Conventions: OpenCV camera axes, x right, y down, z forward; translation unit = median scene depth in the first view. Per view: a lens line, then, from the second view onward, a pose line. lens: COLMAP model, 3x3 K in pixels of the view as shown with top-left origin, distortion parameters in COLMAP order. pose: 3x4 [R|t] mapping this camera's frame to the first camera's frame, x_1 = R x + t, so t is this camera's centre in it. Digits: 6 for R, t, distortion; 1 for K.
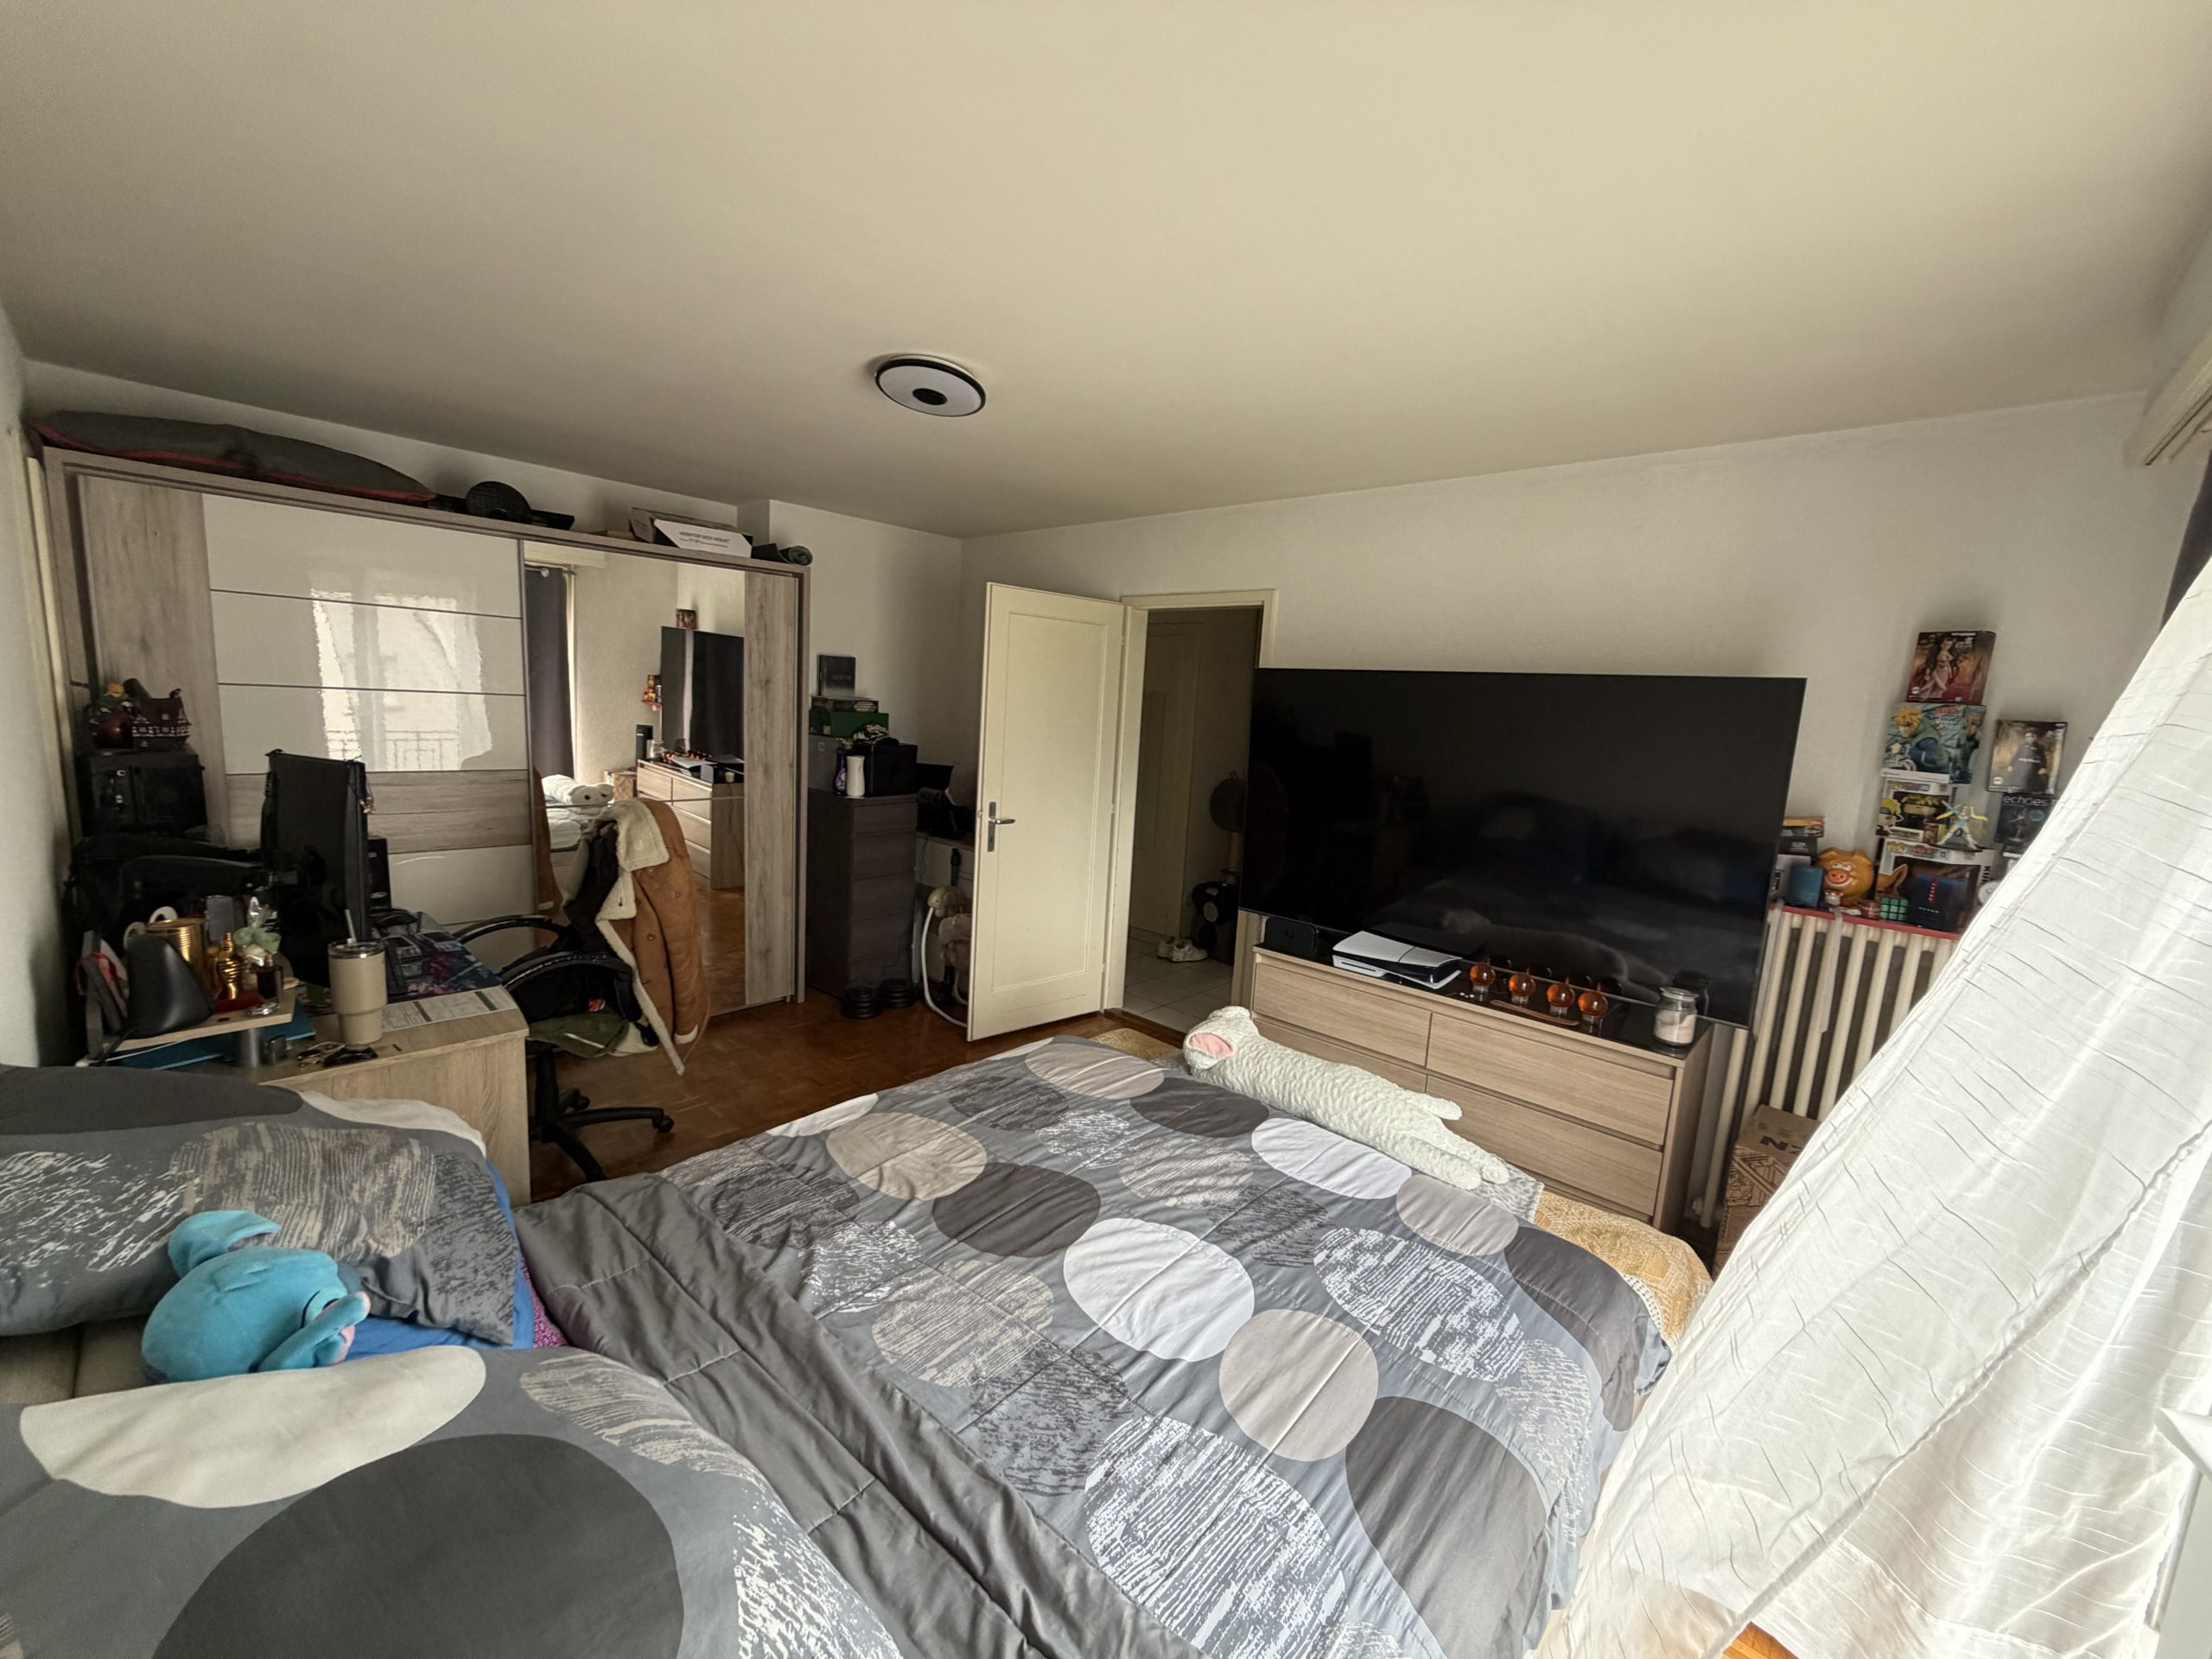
lens RADIAL K [[877.8, 0, 1106.0], [0, 877.8, 829.5], [0, 0, 1]] dist [0.008015, 0.000022]
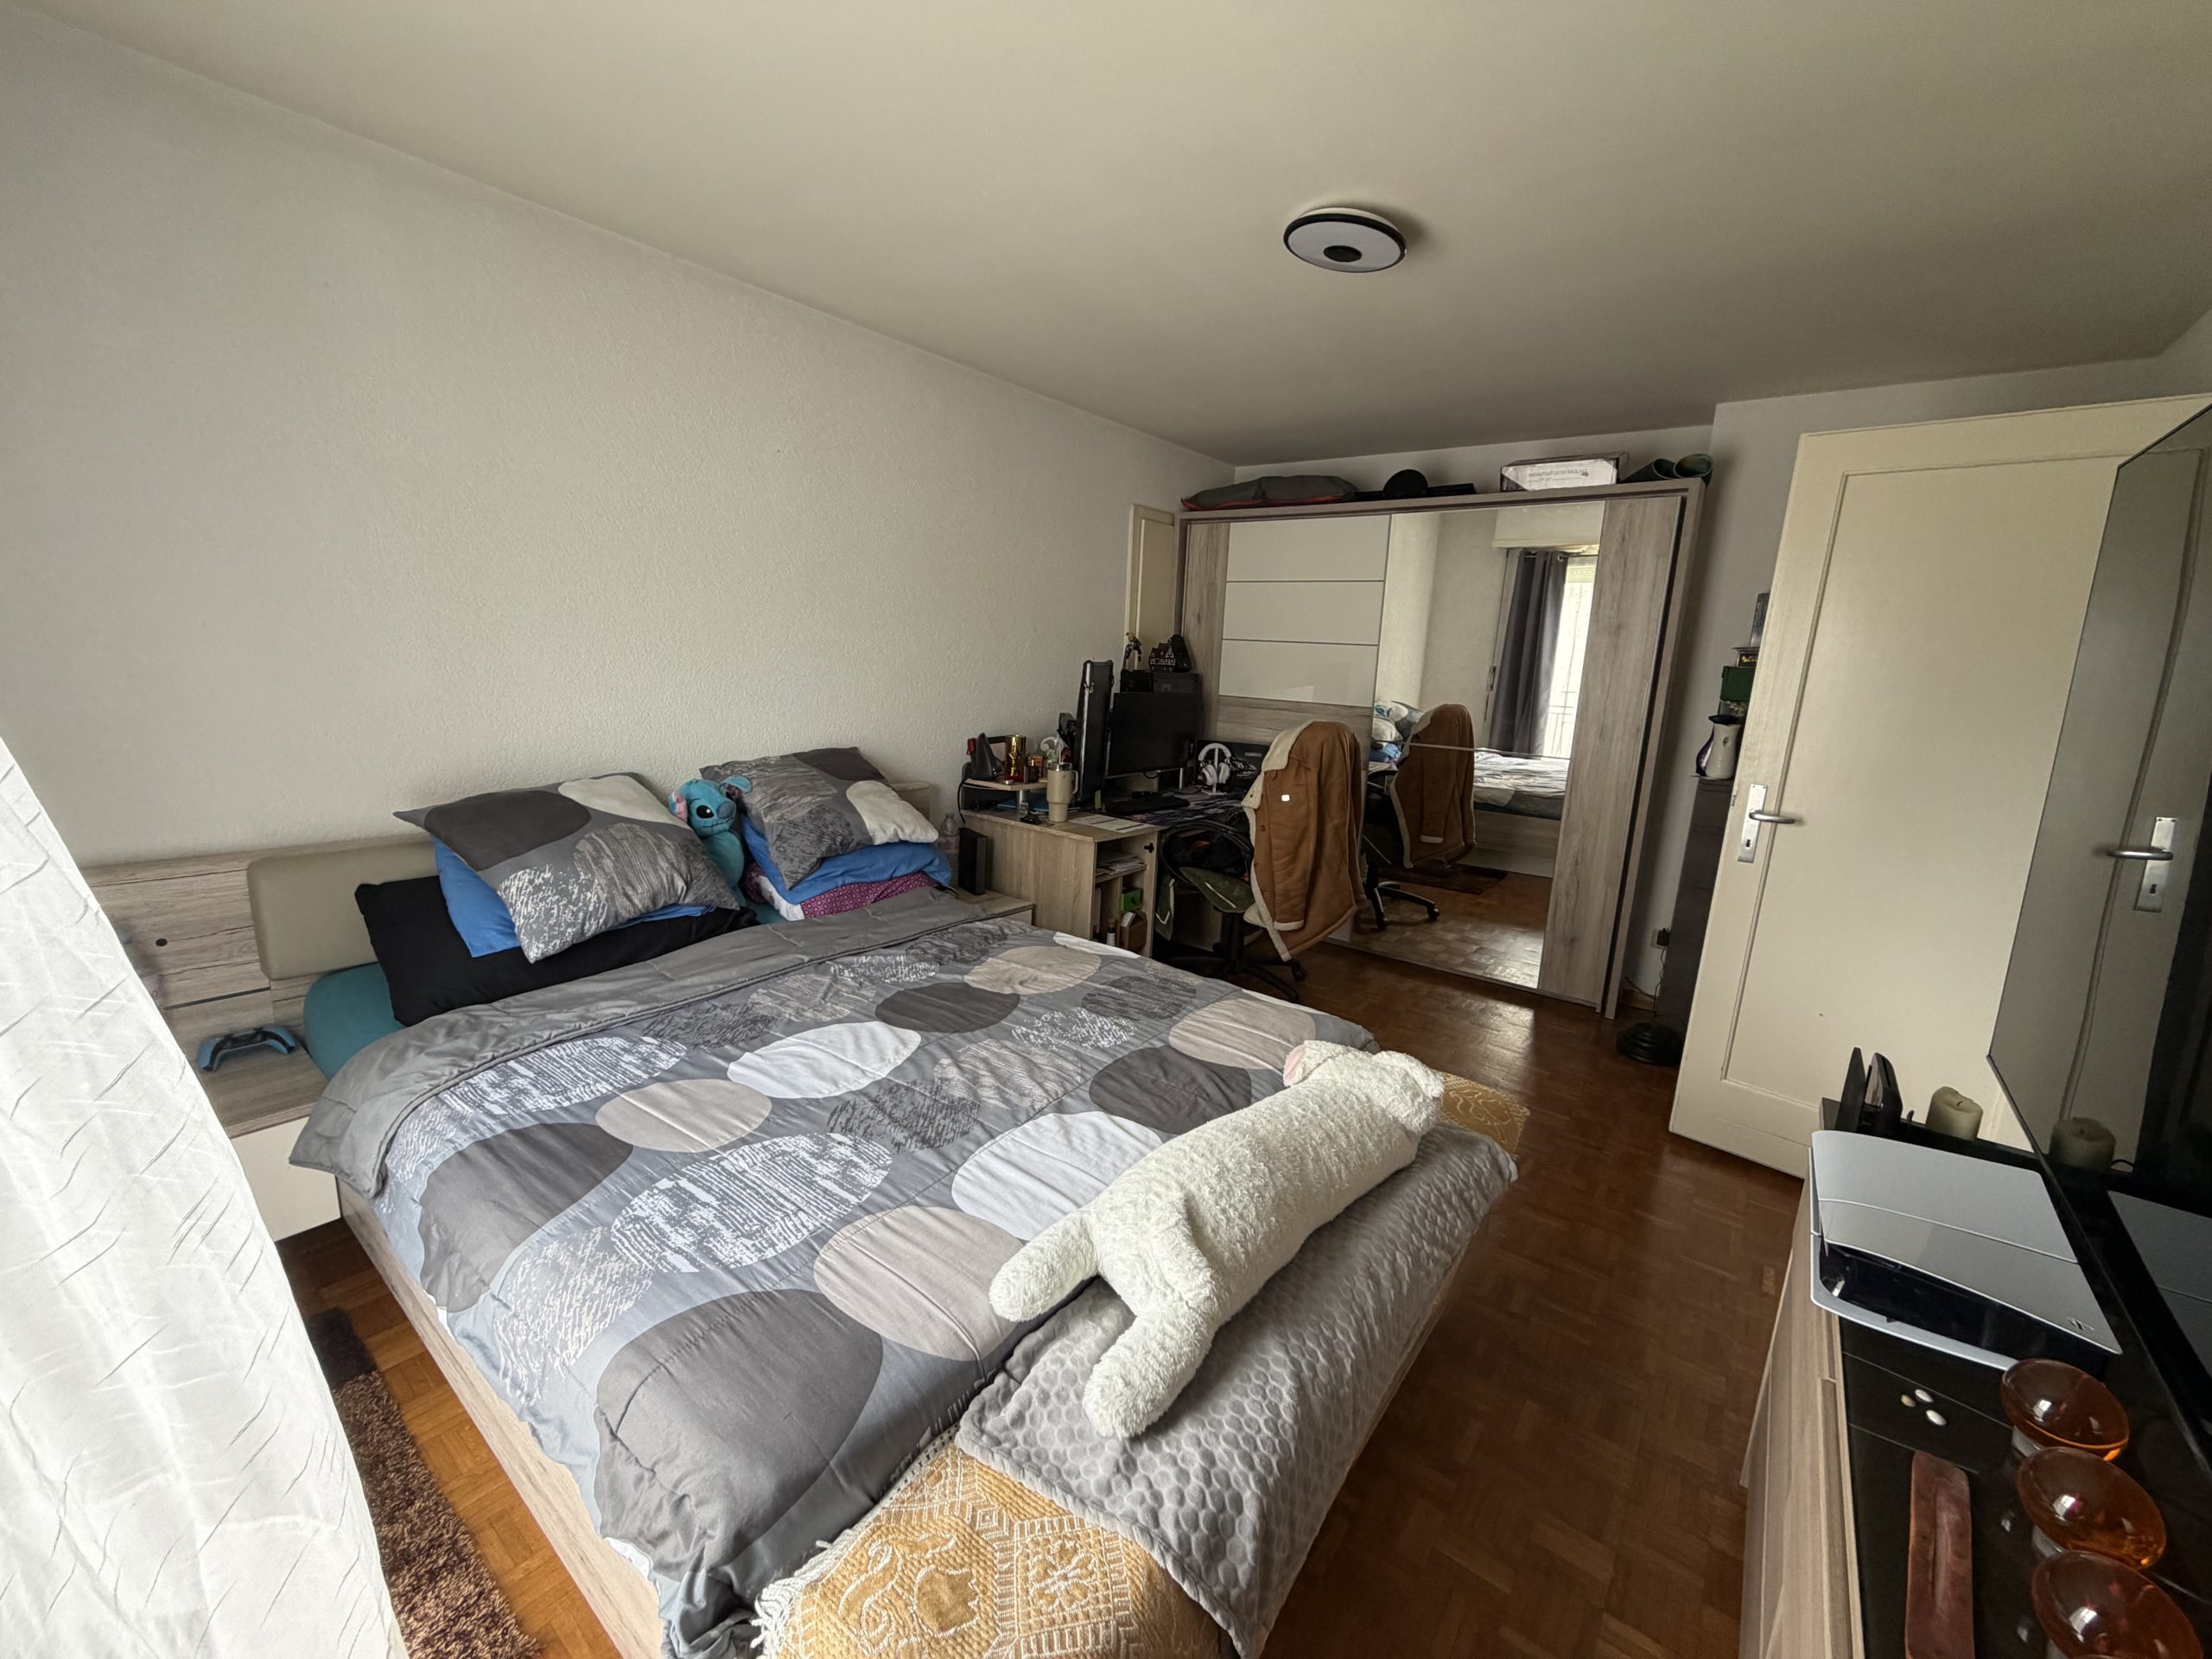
lens RADIAL K [[882.1, 0, 1106.0], [0, 882.1, 829.5], [0, 0, 1]] dist [0.008284, -0.000004]
pose [[0.092111, 0.148519, -0.984610, 1.085088], [-0.191010, 0.973086, 0.128912, 0.015942], [0.977257, 0.176197, 0.118000, 1.085059]]
